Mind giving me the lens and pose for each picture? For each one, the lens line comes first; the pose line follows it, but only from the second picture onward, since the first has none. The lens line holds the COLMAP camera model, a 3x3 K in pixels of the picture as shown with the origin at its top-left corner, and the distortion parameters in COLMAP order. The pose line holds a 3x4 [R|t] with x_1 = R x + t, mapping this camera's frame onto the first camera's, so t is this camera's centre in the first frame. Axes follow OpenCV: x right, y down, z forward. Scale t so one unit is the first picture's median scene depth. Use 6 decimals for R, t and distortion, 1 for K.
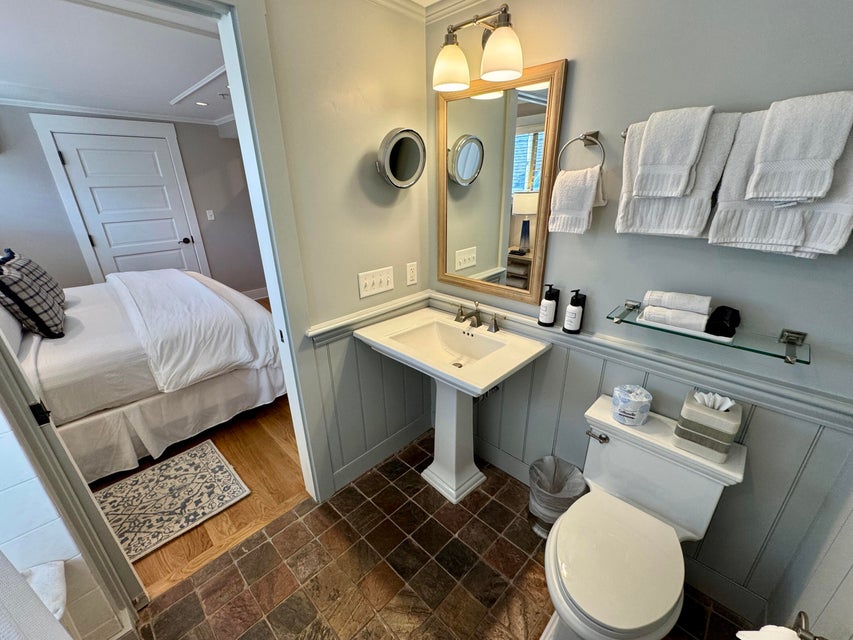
lens RADIAL K [[350.1, 0, 424.1], [0, 350.1, 317.6], [0, 0, 1]] dist [-0.002807, -0.000297]
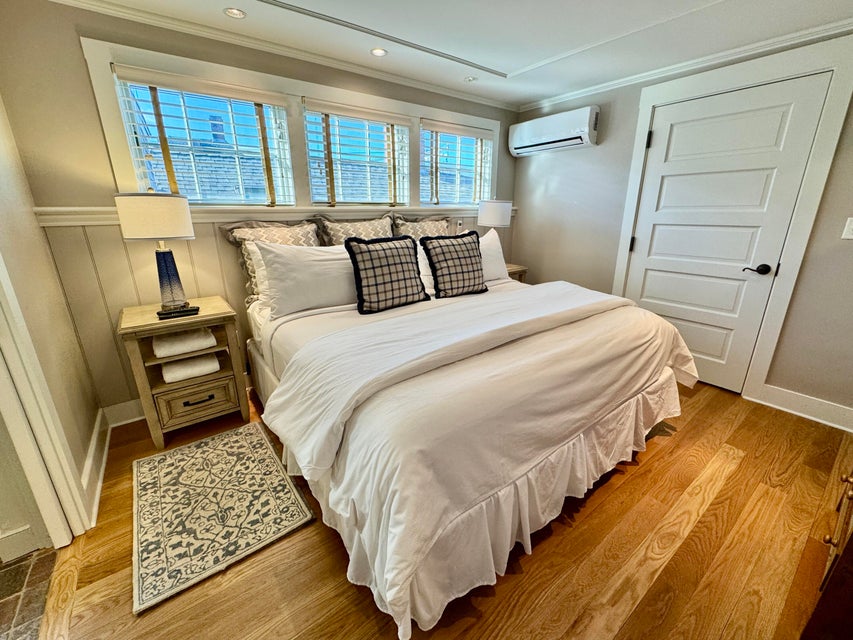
lens RADIAL K [[350.1, 0, 428.5], [0, 350.1, 316.9], [0, 0, 1]] dist [-0.002807, -0.000297]
pose [[-0.155839, 0.306133, -0.939147, -0.084491], [-0.351263, 0.871441, 0.342351, -0.199669], [0.923216, 0.383239, -0.028271, 0.709319]]
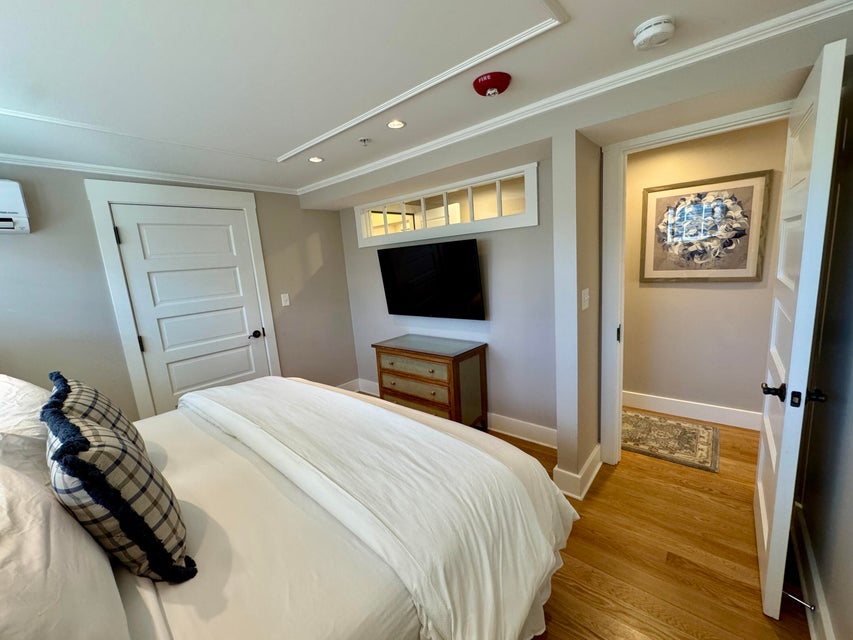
lens RADIAL K [[350.1, 0, 426.6], [0, 350.1, 317.2], [0, 0, 1]] dist [-0.002807, -0.000297]
pose [[0.995975, -0.068112, 0.058263, -0.444089], [0.078819, 0.975056, -0.207494, -0.085602], [-0.042677, 0.211251, 0.976500, 0.289865]]
